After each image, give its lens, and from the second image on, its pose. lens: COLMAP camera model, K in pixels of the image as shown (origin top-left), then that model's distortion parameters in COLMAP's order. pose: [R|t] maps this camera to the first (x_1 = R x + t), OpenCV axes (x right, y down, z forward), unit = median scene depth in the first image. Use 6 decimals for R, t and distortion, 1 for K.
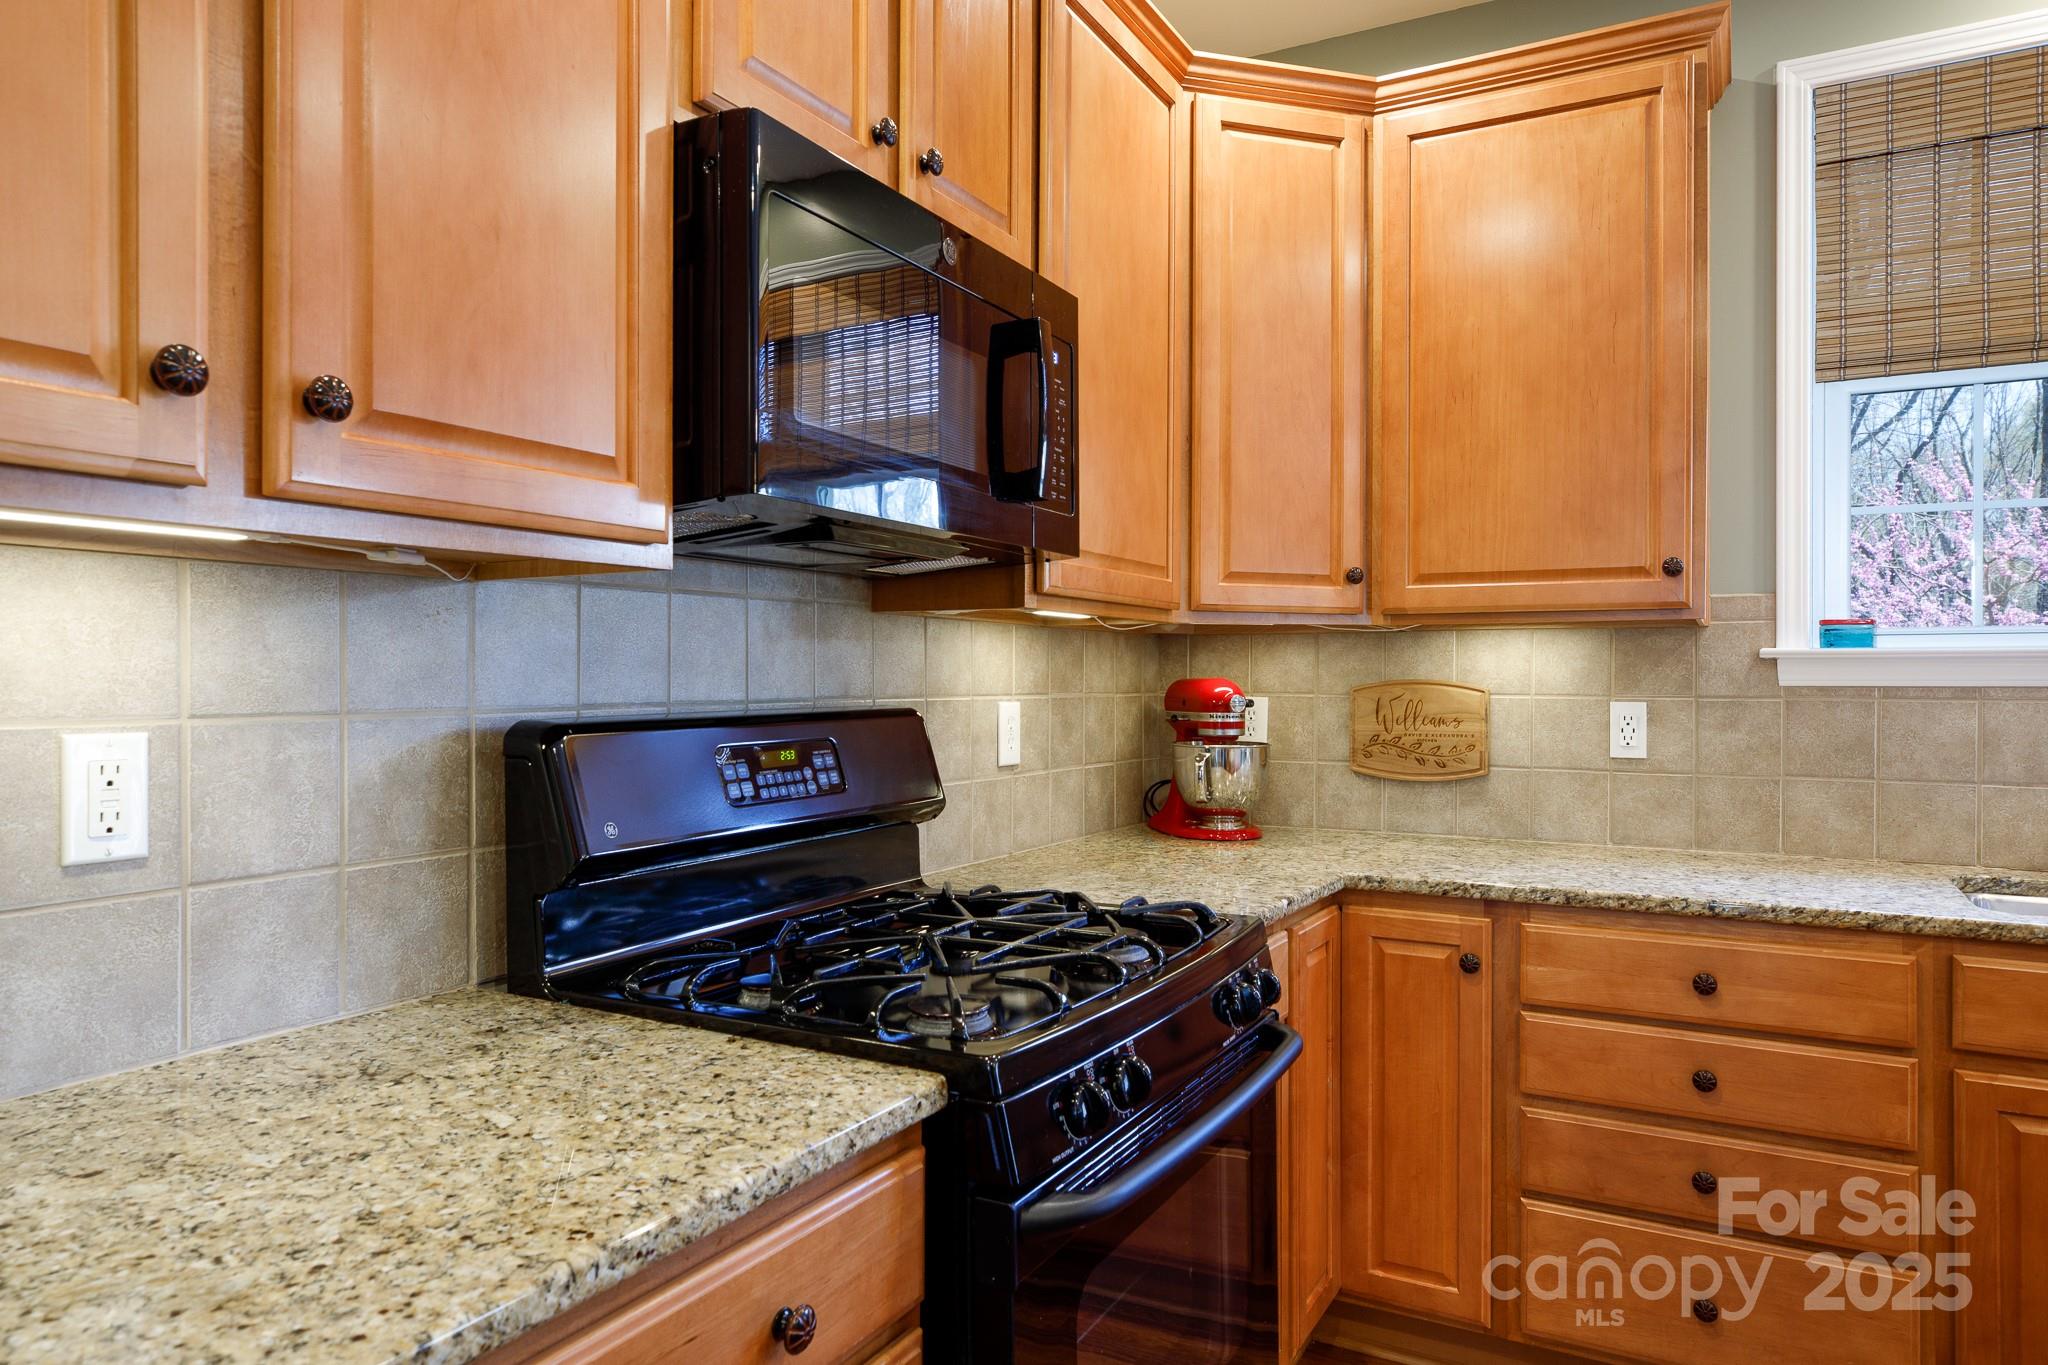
lens RADIAL K [[1279.7, 0, 1024.0], [0, 1279.7, 682.5], [0, 0, 1]] dist [-0.001491, -0.000236]
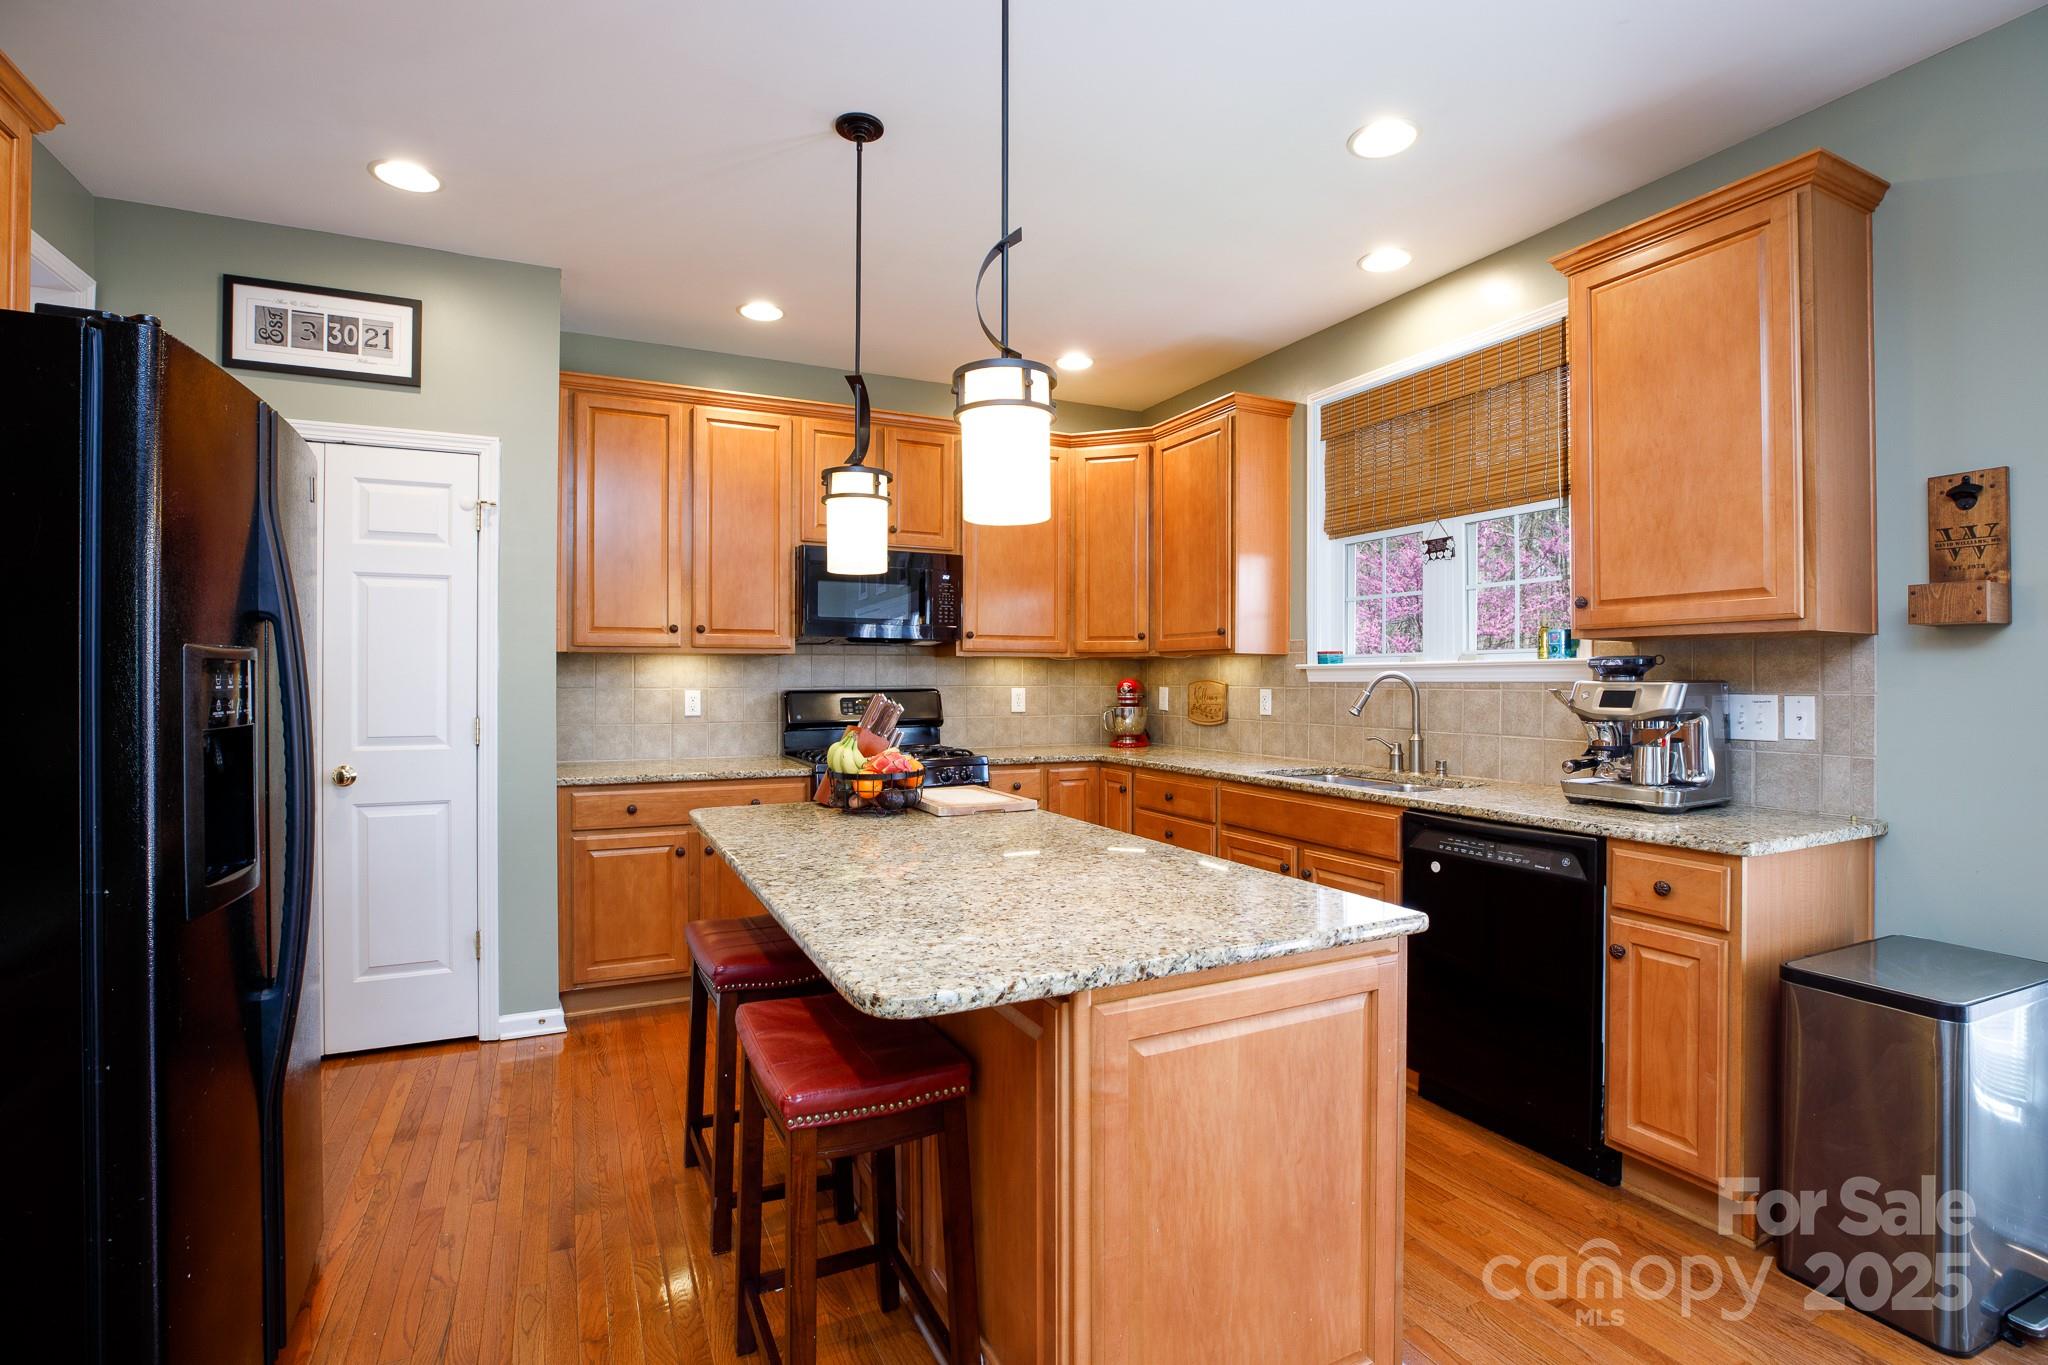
lens RADIAL K [[940.2, 0, 1021.2], [0, 940.2, 675.5], [0, 0, 1]] dist [-0.046096, 0.015196]
pose [[0.827605, -0.004598, -0.561292, 1.084589], [-0.000066, 0.999966, -0.008289, 0.005274], [0.561311, 0.006897, 0.827576, -0.594290]]
